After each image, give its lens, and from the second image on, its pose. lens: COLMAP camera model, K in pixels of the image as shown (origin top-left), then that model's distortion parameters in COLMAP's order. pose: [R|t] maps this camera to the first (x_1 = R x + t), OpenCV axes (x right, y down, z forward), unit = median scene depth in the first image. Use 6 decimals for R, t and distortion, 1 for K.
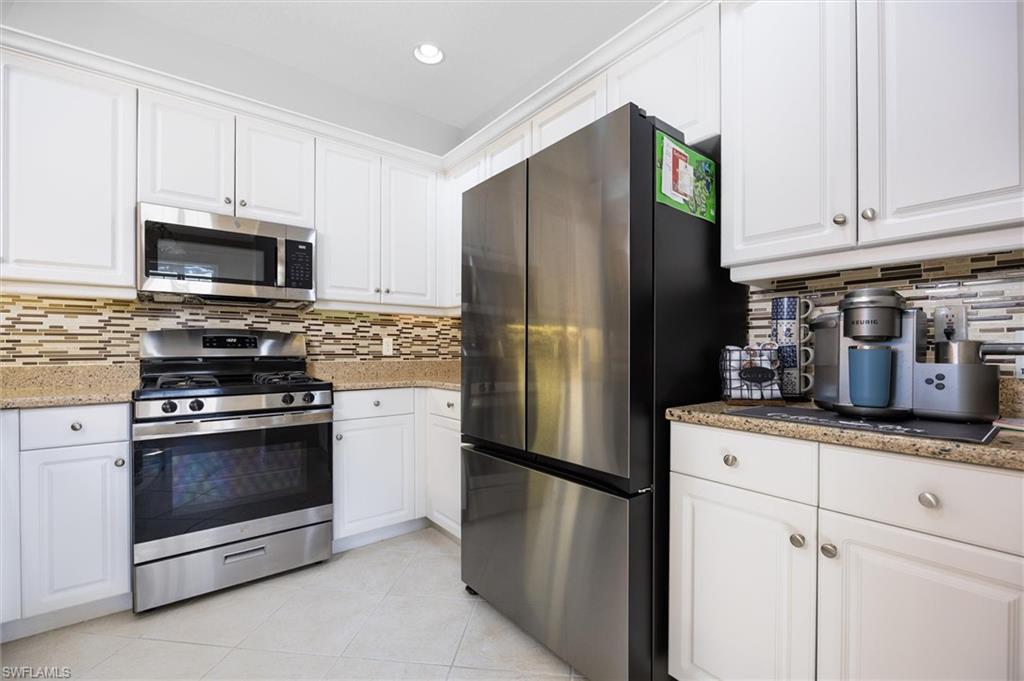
lens RADIAL K [[442.9, 0, 525.7], [0, 442.9, 349.7], [0, 0, 1]] dist [-0.010519, -0.002148]
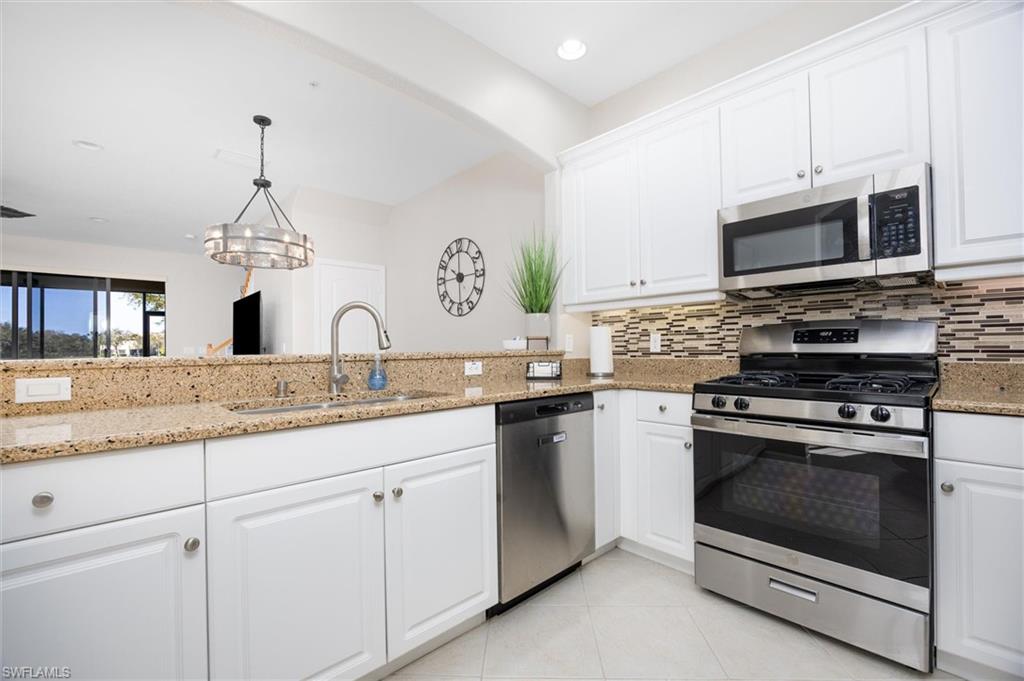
lens RADIAL K [[442.9, 0, 508.9], [0, 442.9, 339.6], [0, 0, 1]] dist [-0.010519, -0.002148]
pose [[0.052164, -0.017791, -0.998480, 0.164363], [0.009695, 0.999803, -0.017308, -0.001505], [0.998591, -0.008777, 0.052326, 0.383259]]
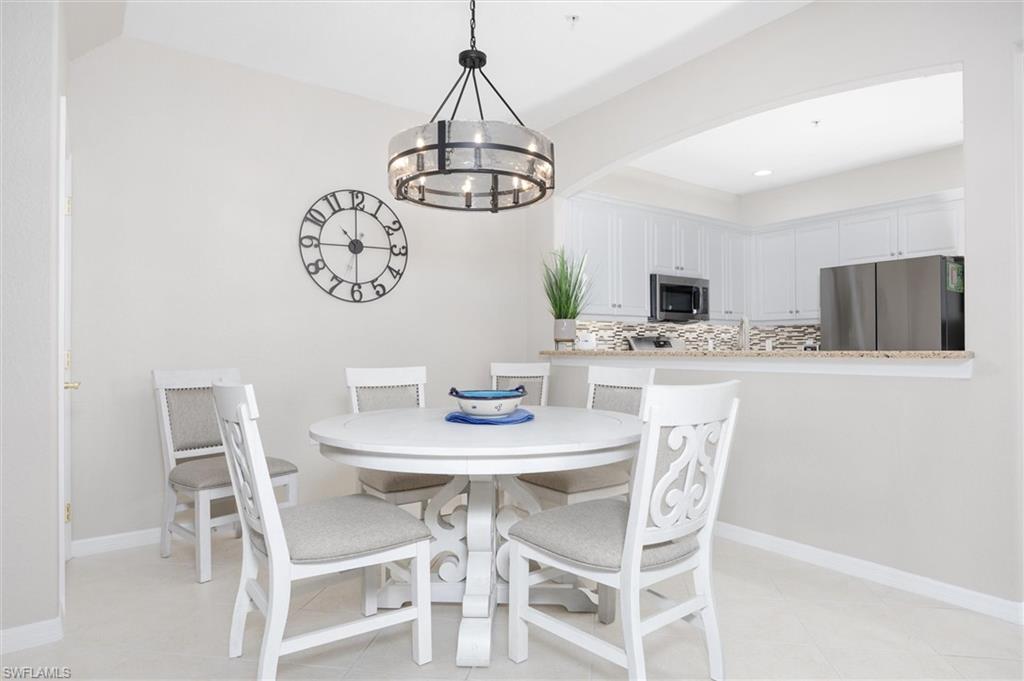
lens RADIAL K [[593.0, 0, 540.5], [0, 593.0, 339.1], [0, 0, 1]] dist [-0.006742, 0.001434]
pose [[0.999466, -0.004852, -0.032327, -1.192011], [0.004249, 0.999816, -0.018723, 0.006938], [0.032411, 0.018576, 0.999302, -1.534733]]
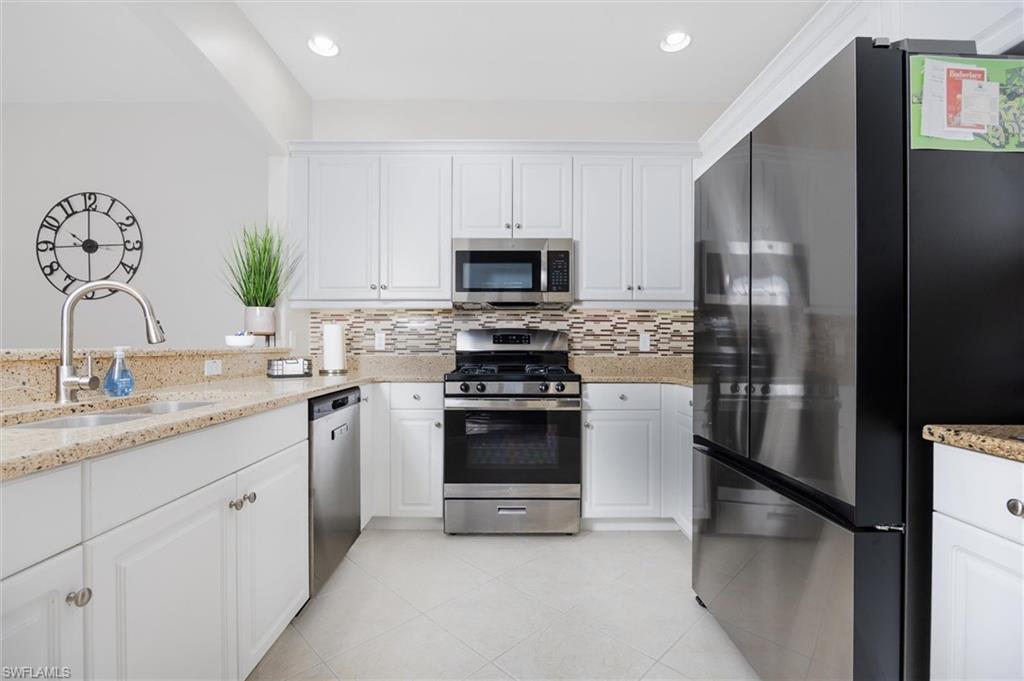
lens RADIAL K [[471.8, 0, 510.5], [0, 471.8, 340.2], [0, 0, 1]] dist [-0.013495, -0.000030]
pose [[0.774242, -0.004689, -0.632873, 0.185691], [-0.003031, 0.999934, -0.011117, 0.001143], [0.632883, 0.010525, 0.774176, -0.032865]]
